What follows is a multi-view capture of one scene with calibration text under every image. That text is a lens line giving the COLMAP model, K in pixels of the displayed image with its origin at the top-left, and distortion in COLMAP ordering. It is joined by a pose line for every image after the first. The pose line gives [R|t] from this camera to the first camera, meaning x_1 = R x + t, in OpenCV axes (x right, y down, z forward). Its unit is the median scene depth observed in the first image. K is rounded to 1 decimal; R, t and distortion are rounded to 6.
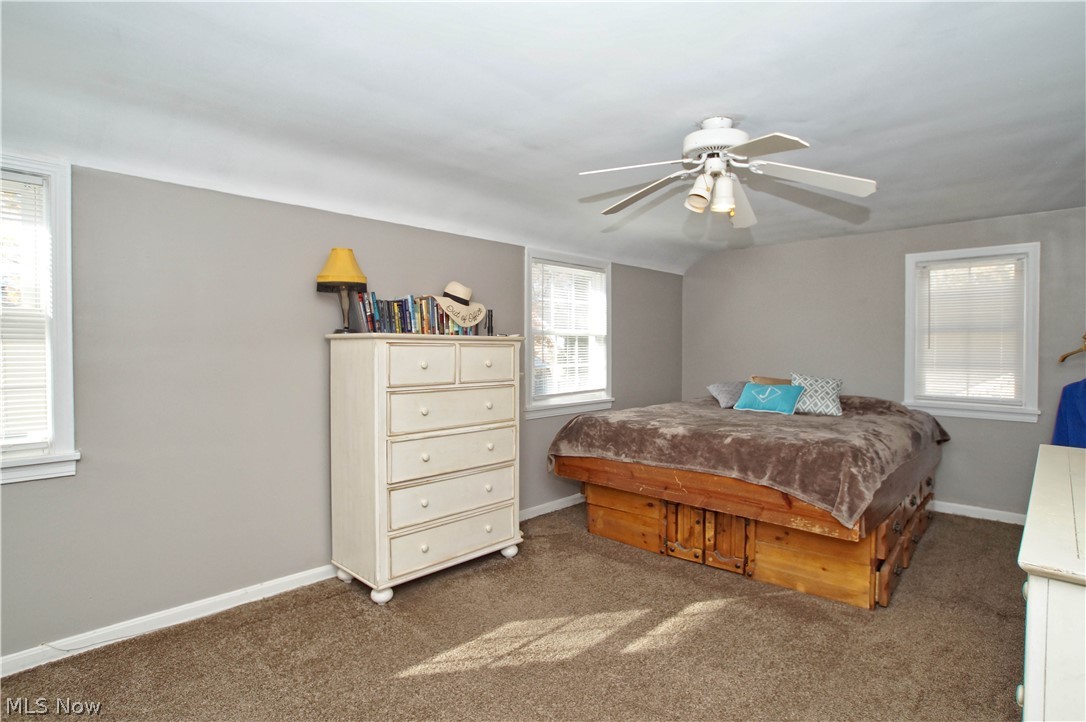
lens RADIAL K [[522.0, 0, 540.8], [0, 522.0, 344.0], [0, 0, 1]] dist [0.000605, 0.000197]
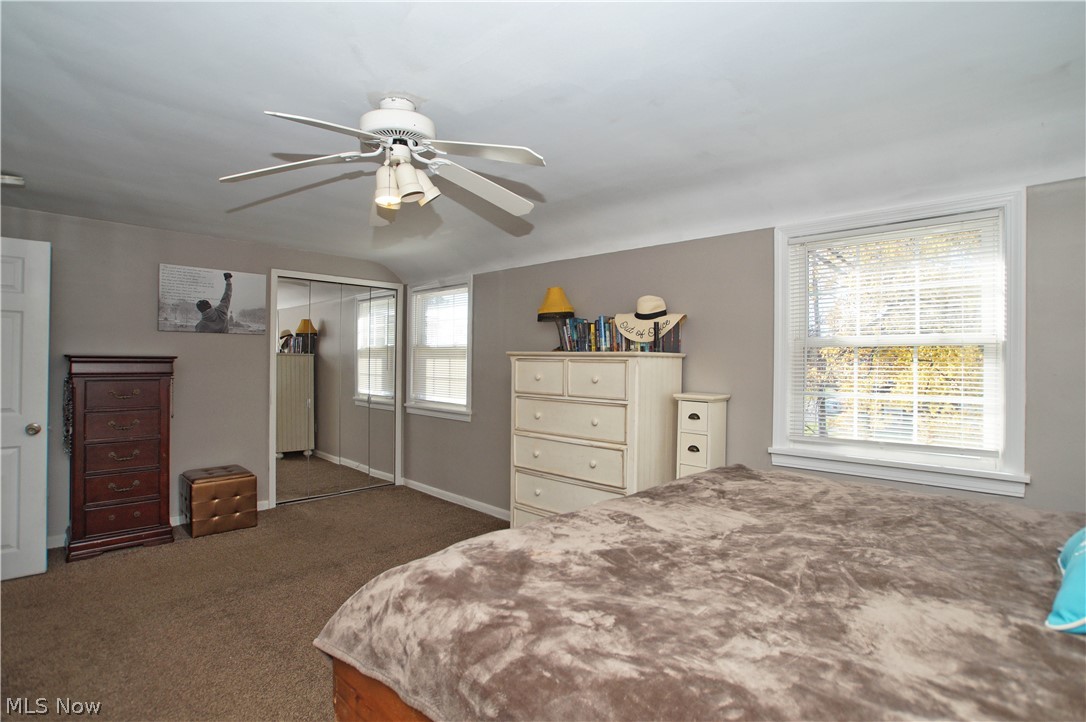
lens RADIAL K [[530.2, 0, 543.0], [0, 530.2, 361.0], [0, 0, 1]] dist [-0.075824, 0.039033]
pose [[0.055079, -0.003316, -0.998476, 0.867919], [-0.007065, 0.999968, -0.003711, 0.007189], [0.998457, 0.007259, 0.055054, 0.820707]]
